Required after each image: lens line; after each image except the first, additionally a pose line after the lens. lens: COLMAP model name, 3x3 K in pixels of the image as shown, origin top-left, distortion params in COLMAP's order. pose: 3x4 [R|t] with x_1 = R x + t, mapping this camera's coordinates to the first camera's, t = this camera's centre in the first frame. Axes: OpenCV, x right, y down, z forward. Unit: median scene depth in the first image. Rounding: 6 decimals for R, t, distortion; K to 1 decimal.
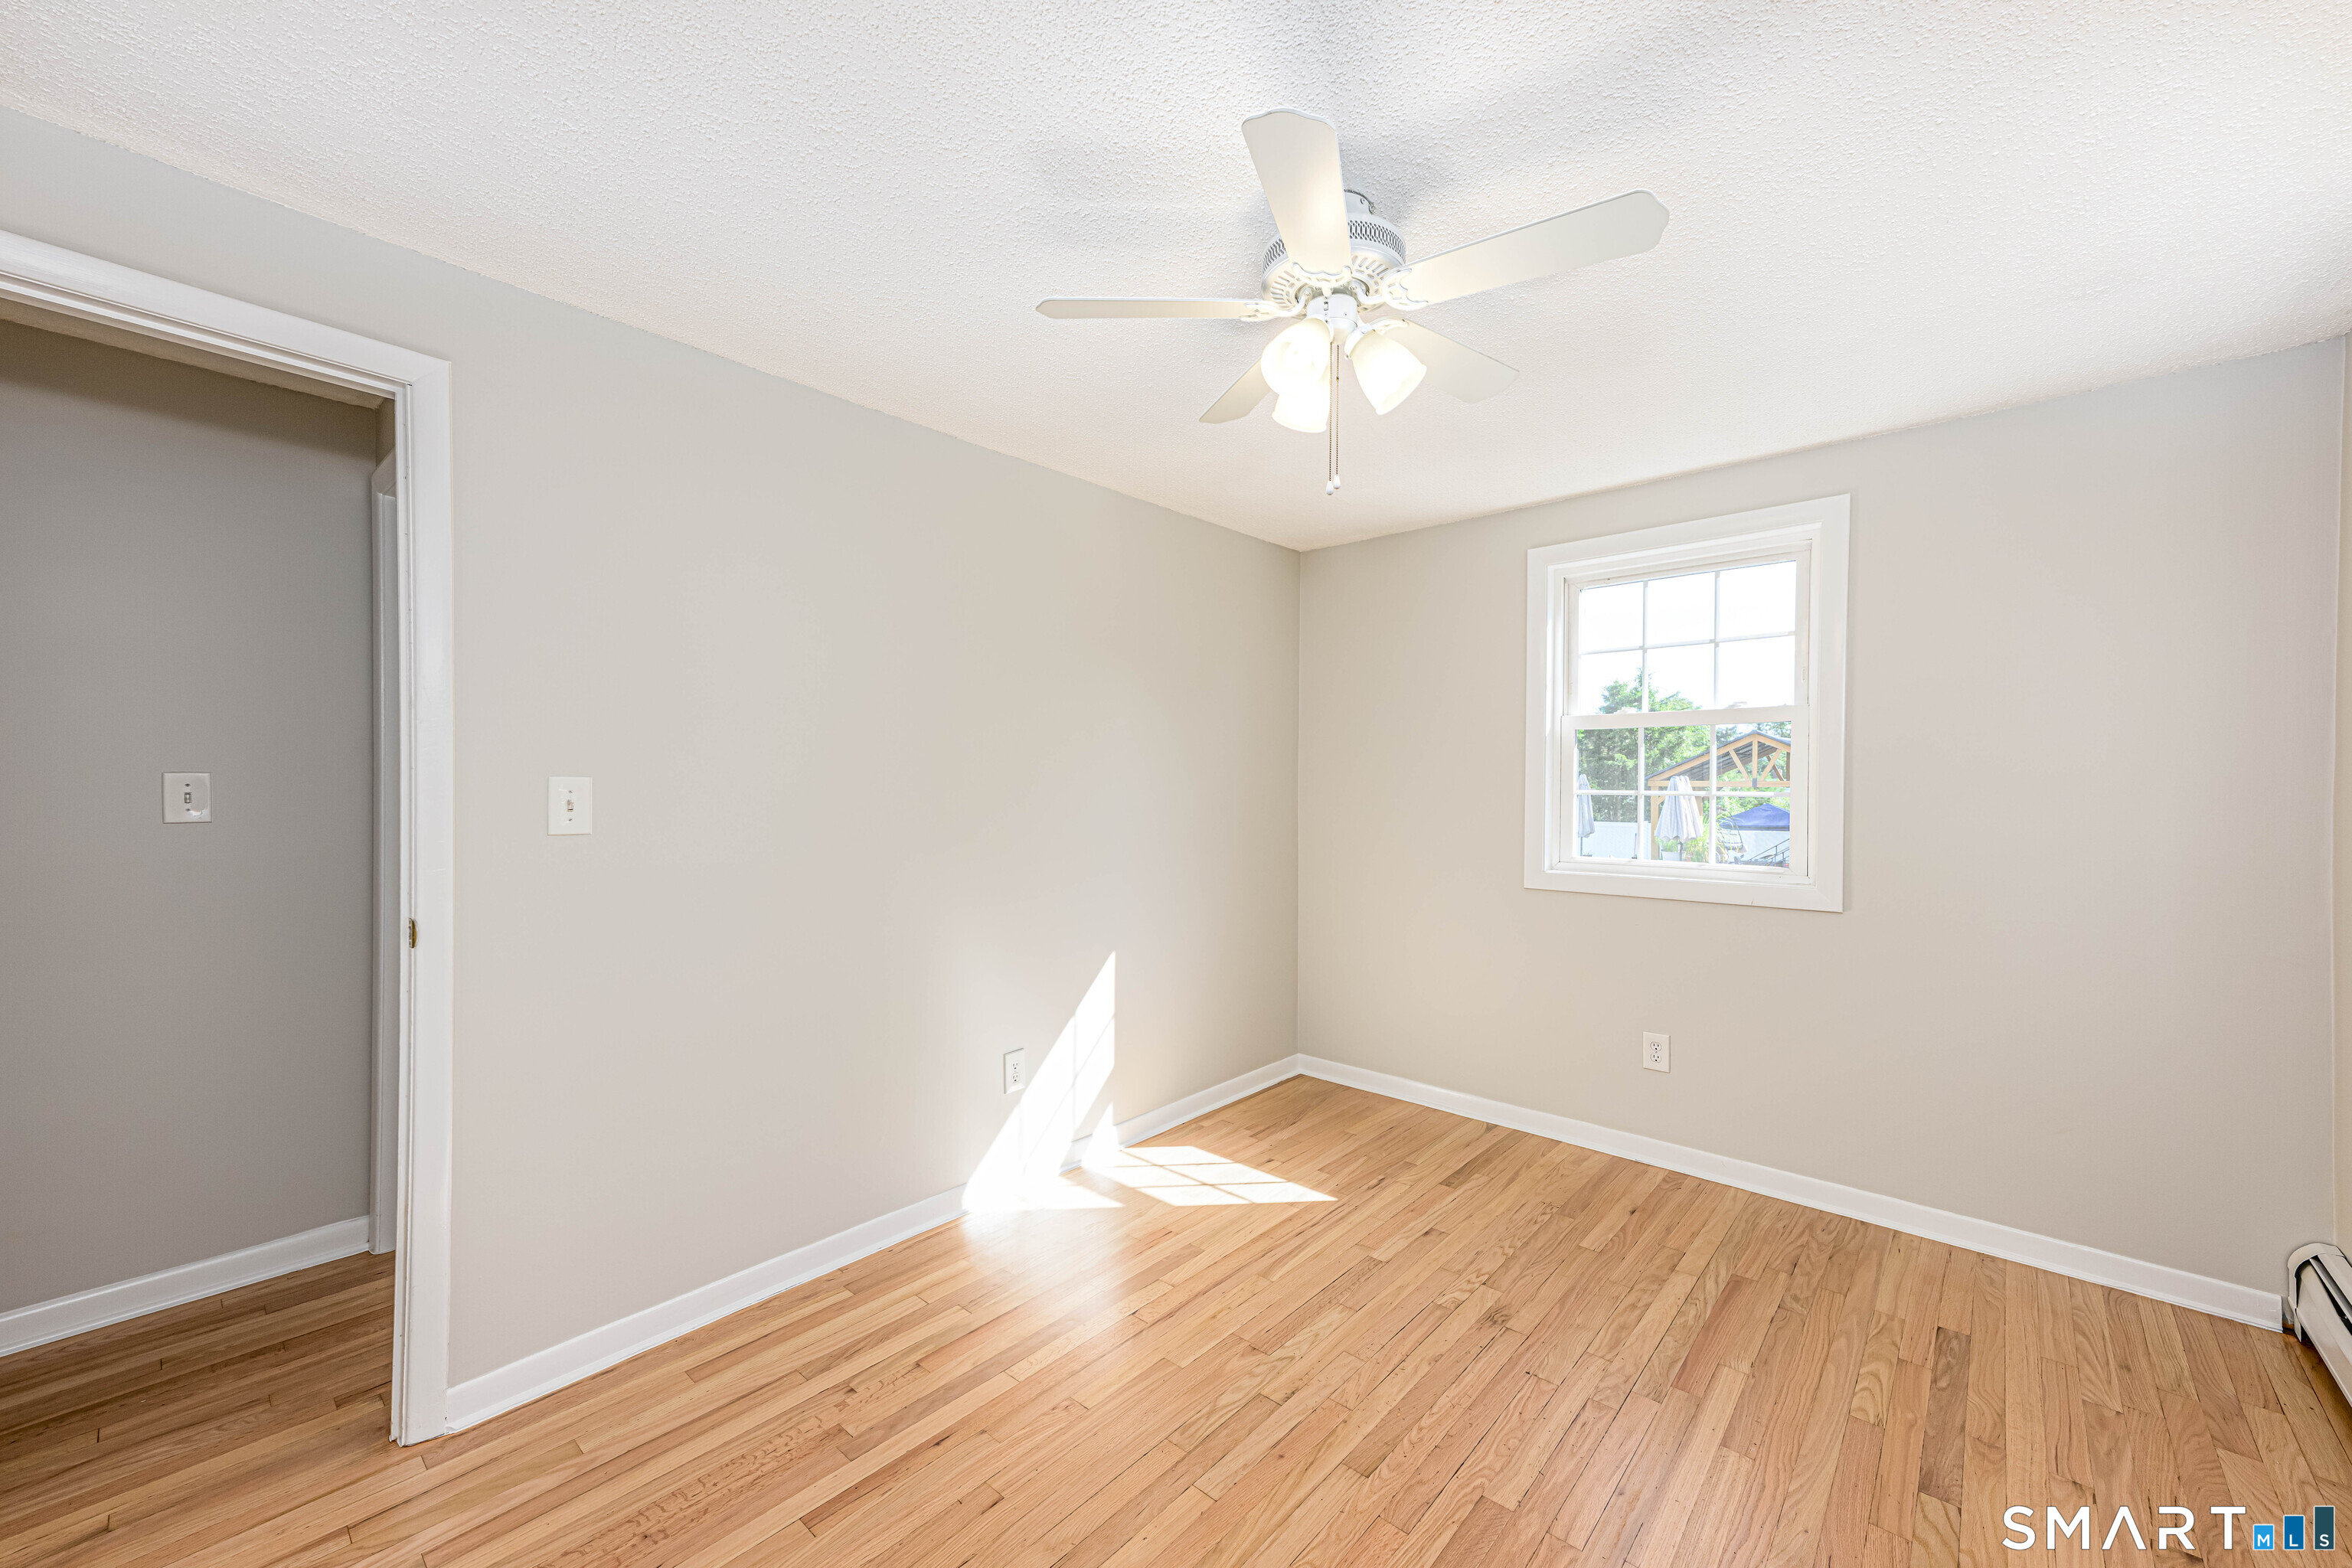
lens RADIAL K [[919.2, 0, 1163.4], [0, 919.2, 797.7], [0, 0, 1]] dist [0.023070, 0.001183]
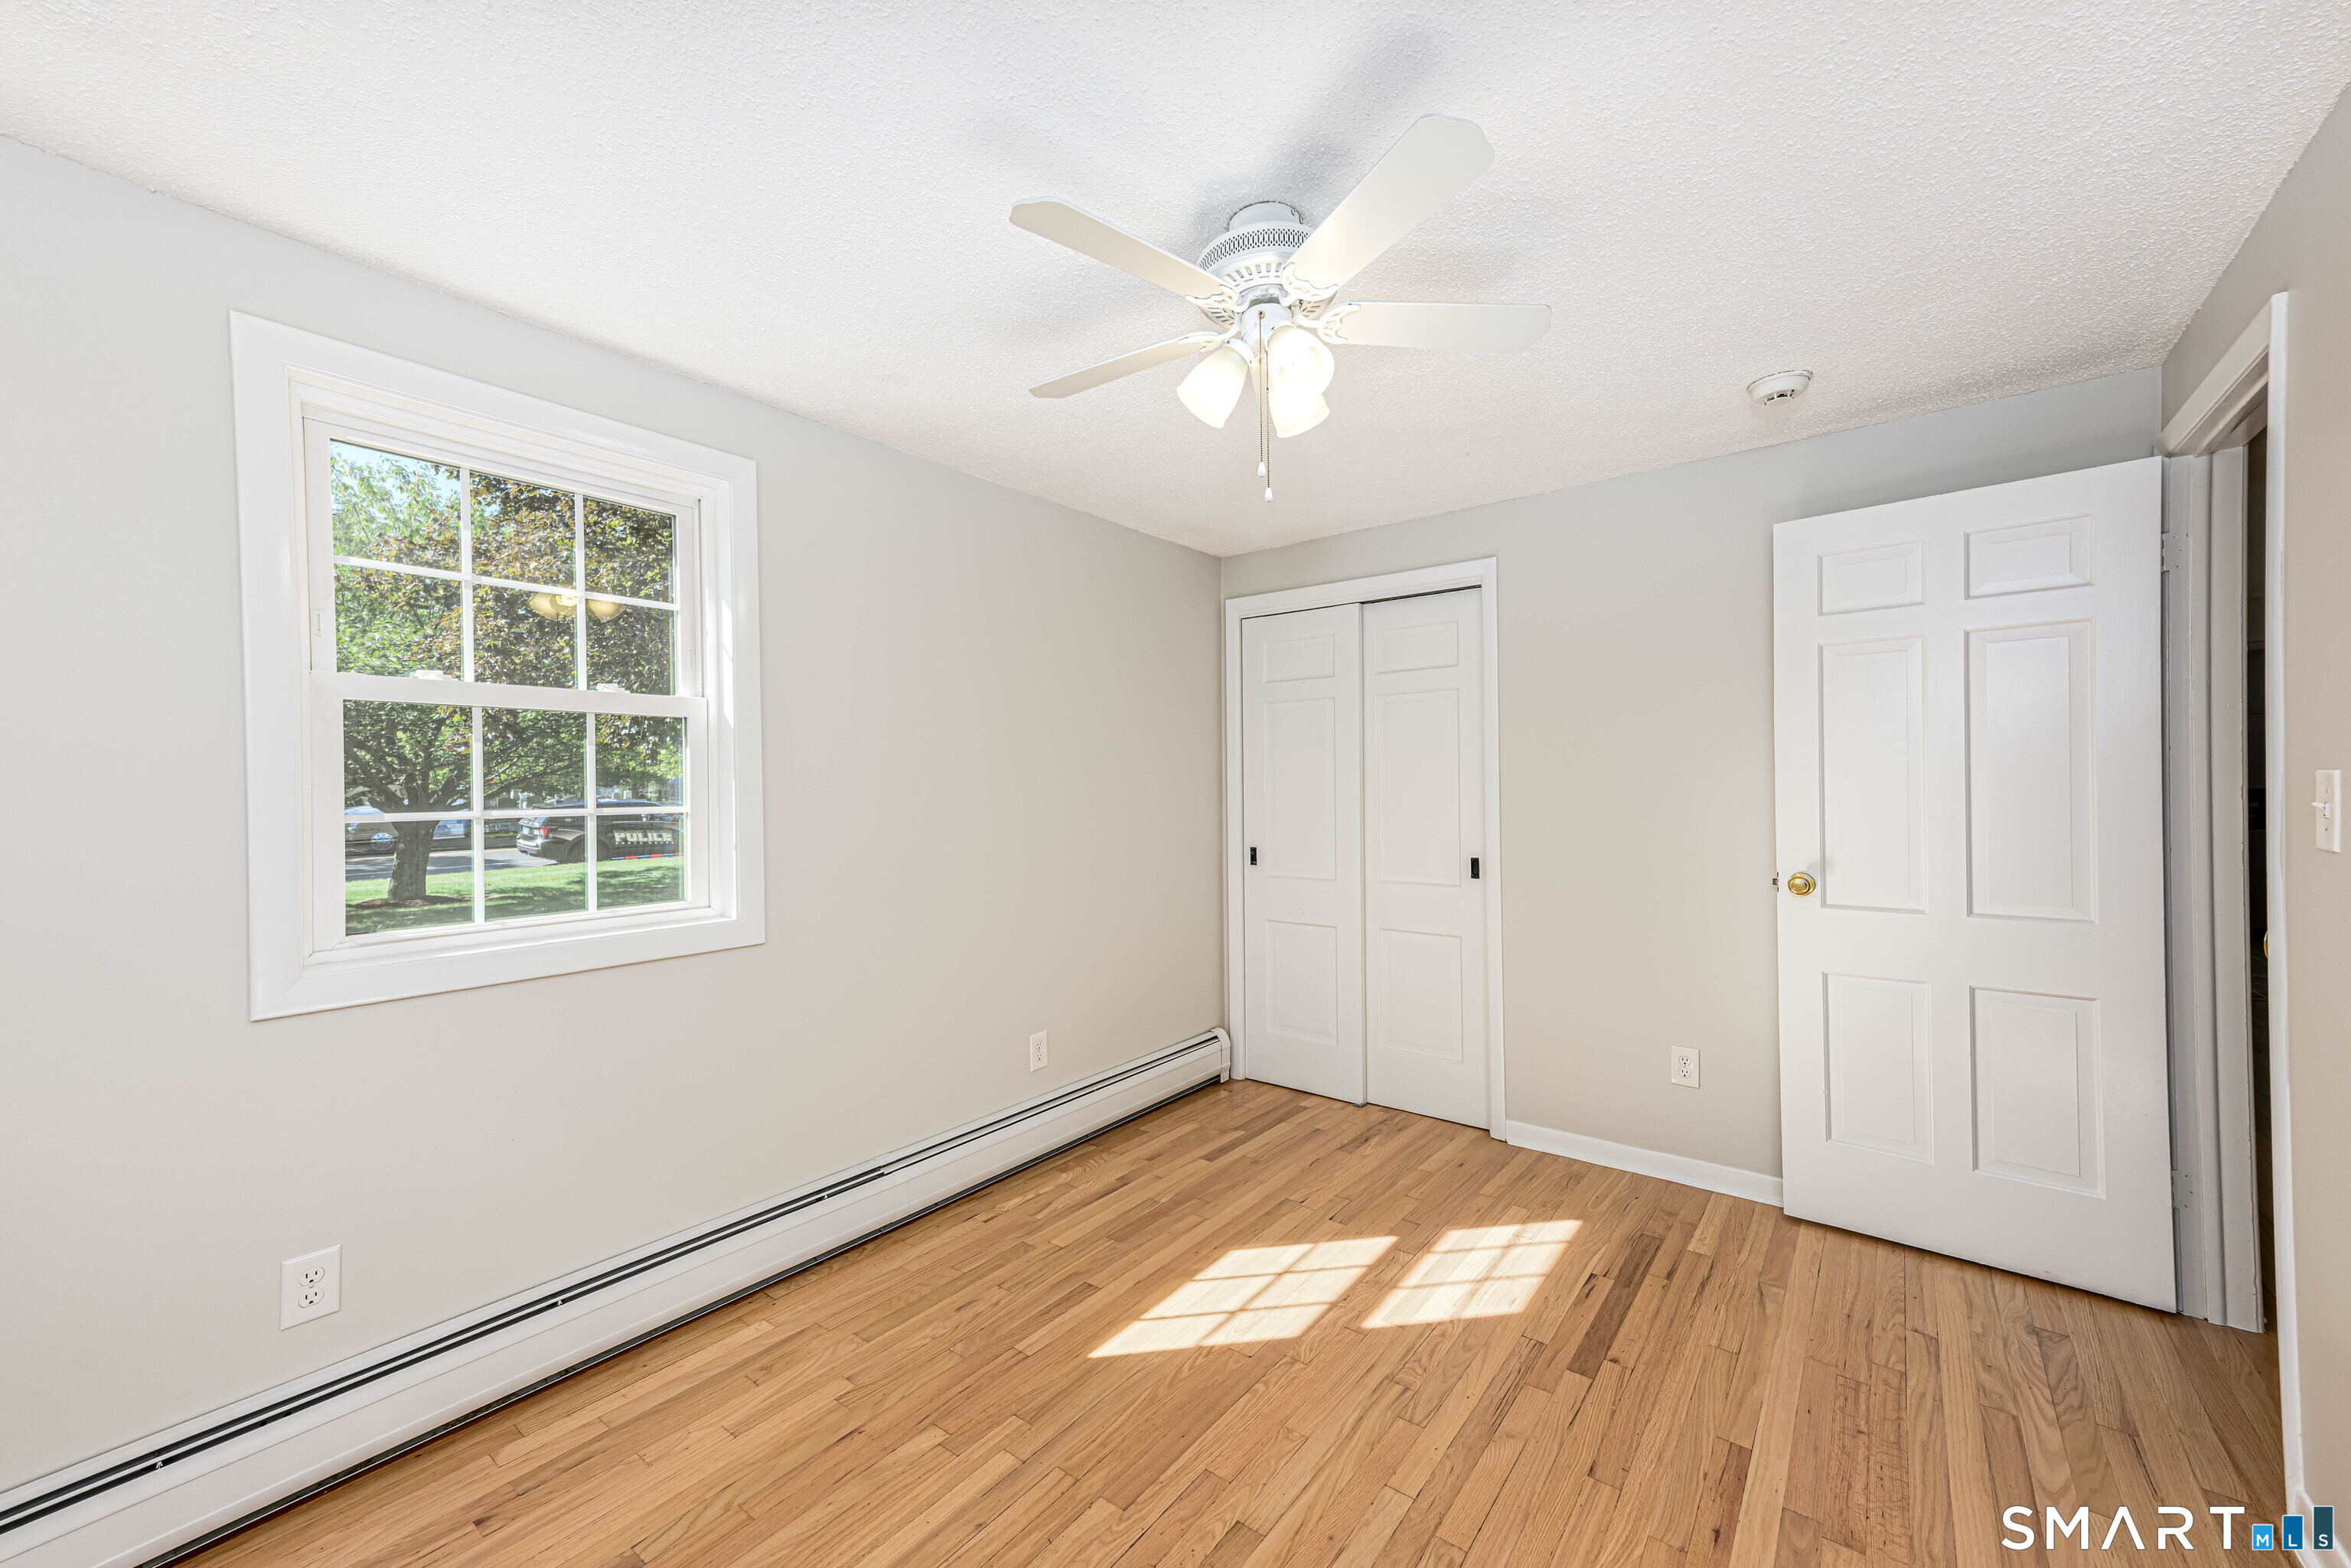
lens RADIAL K [[918.8, 0, 1162.9], [0, 918.8, 797.7], [0, 0, 1]] dist [0.023070, 0.001183]
pose [[-0.997488, 0.009316, -0.070221, 0.260525], [0.007796, 0.999730, 0.021886, -0.019942], [0.070406, 0.021284, -0.997291, 1.414726]]
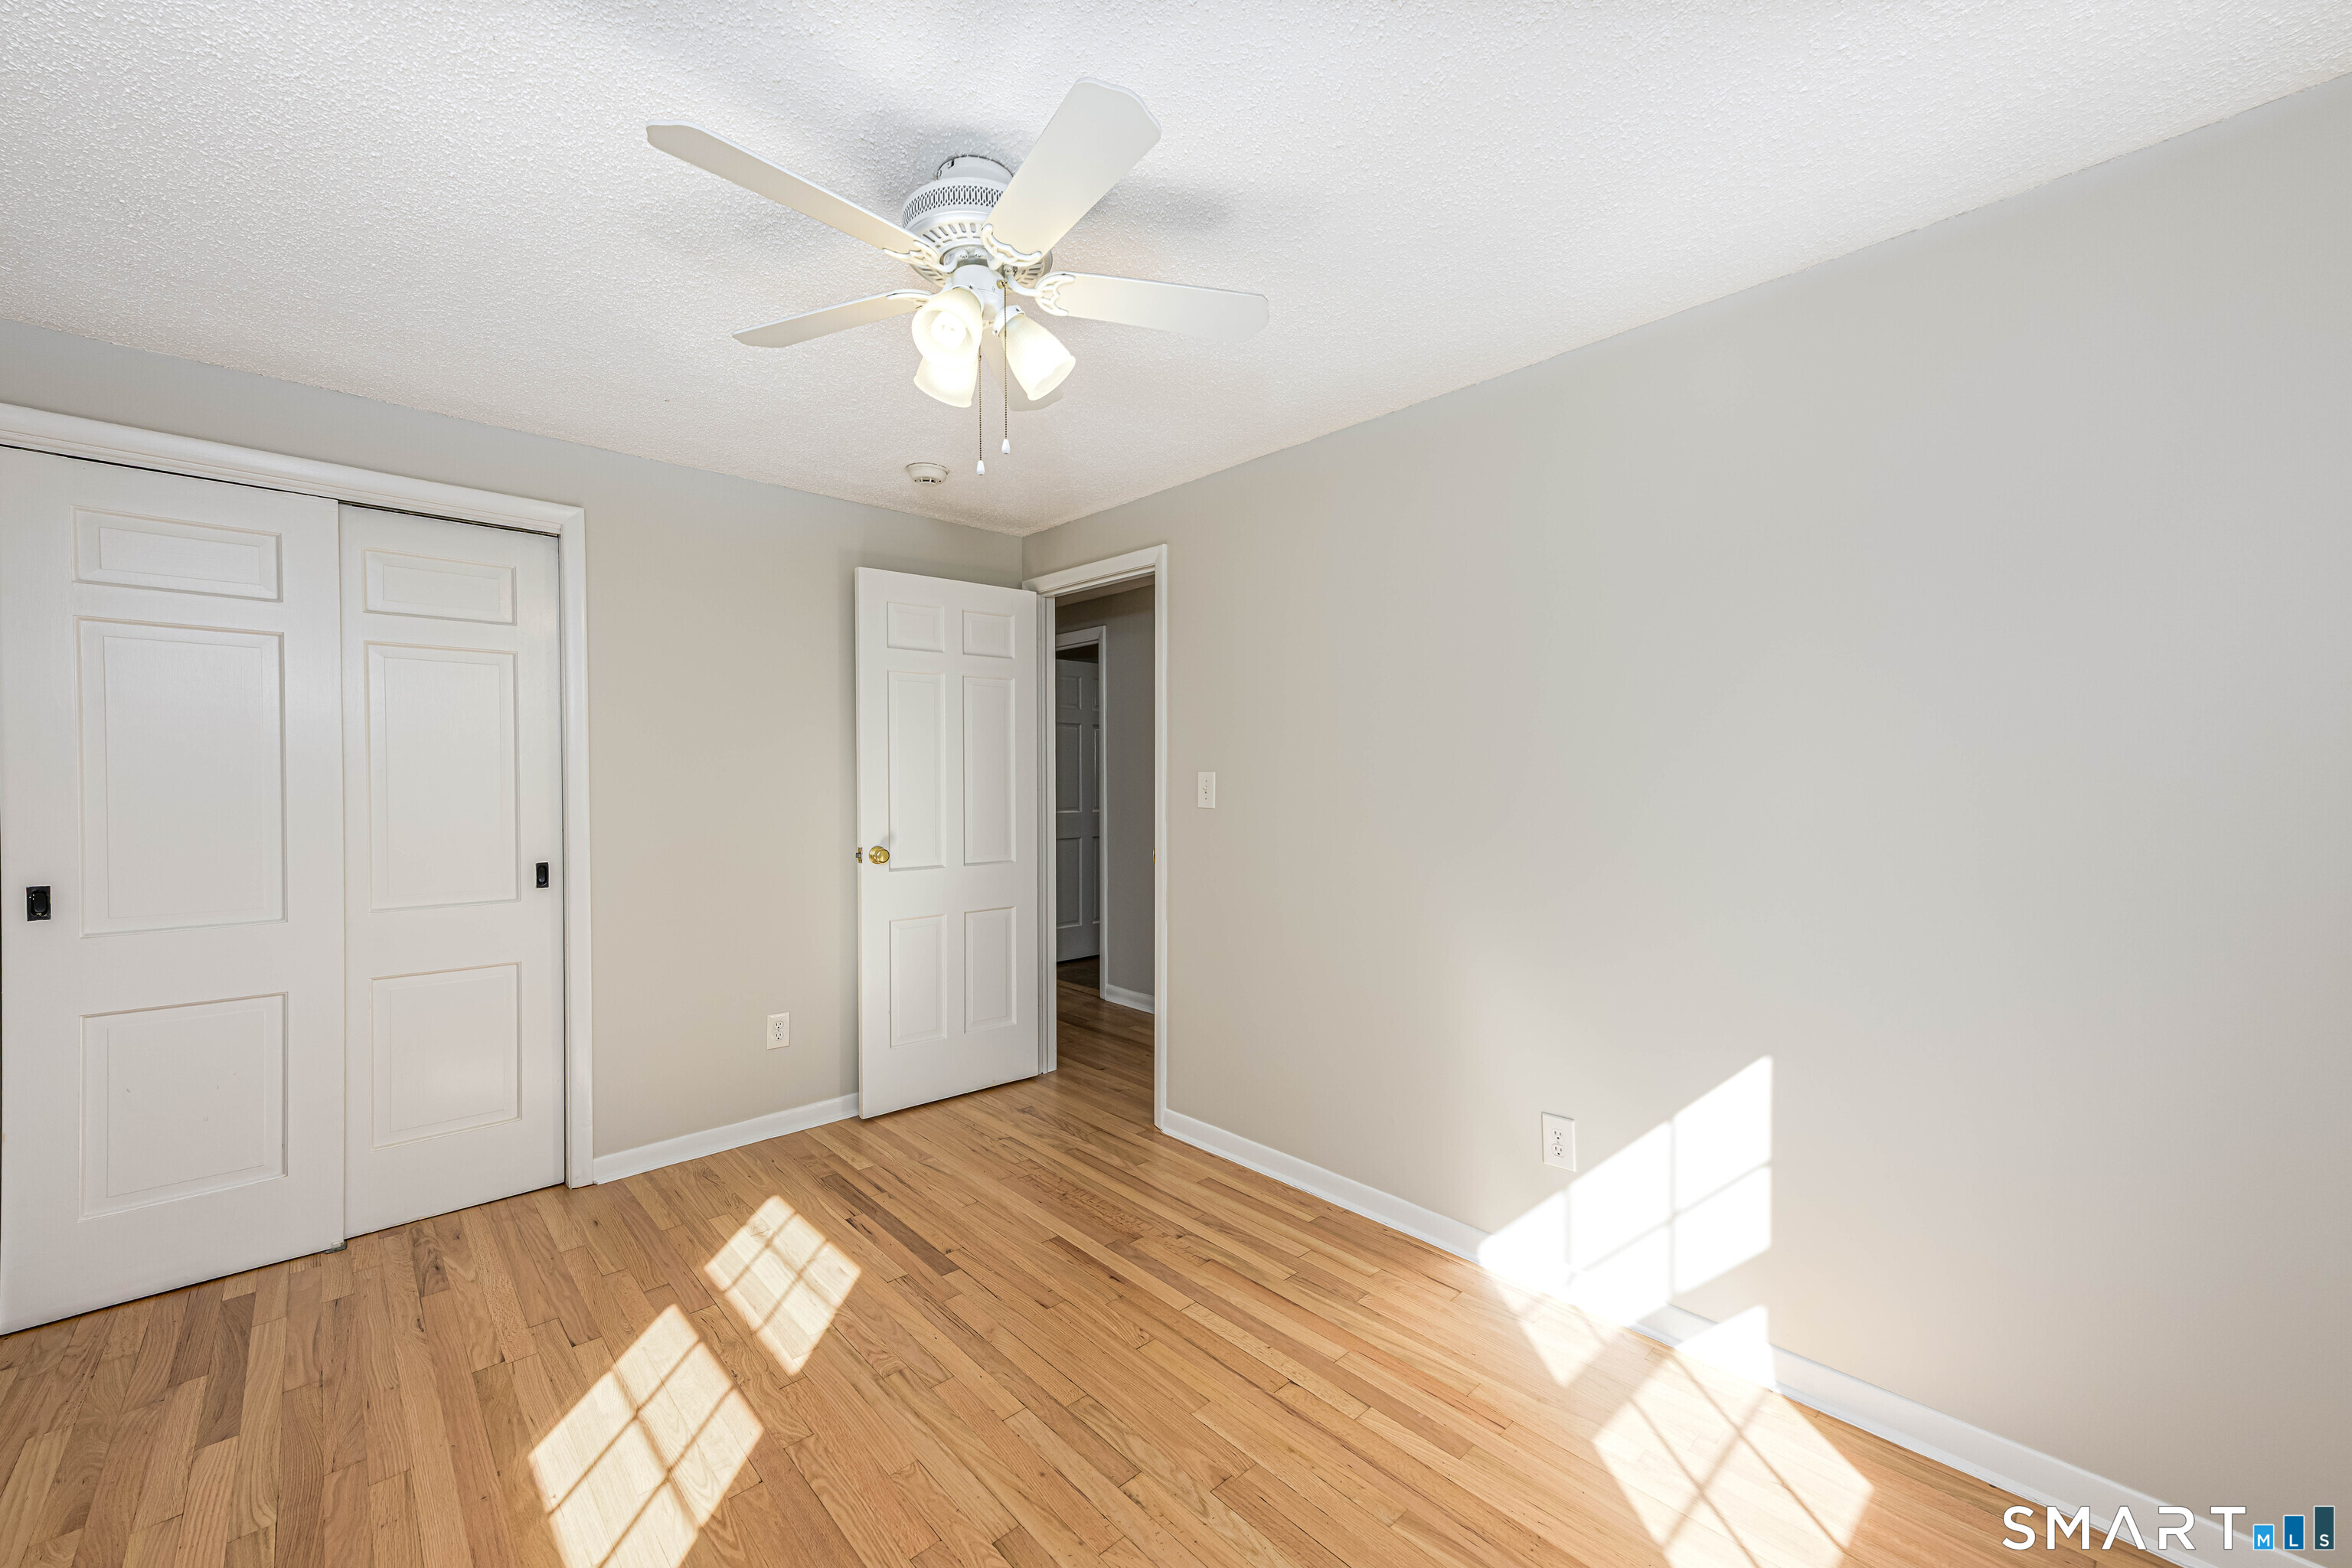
lens RADIAL K [[919.2, 0, 1163.4], [0, 919.2, 797.7], [0, 0, 1]] dist [0.023070, 0.001183]
pose [[-0.089420, 0.019734, -0.995798, 0.801086], [-0.014086, 0.999679, 0.021075, -0.009436], [0.995894, 0.015911, -0.089113, 0.907008]]
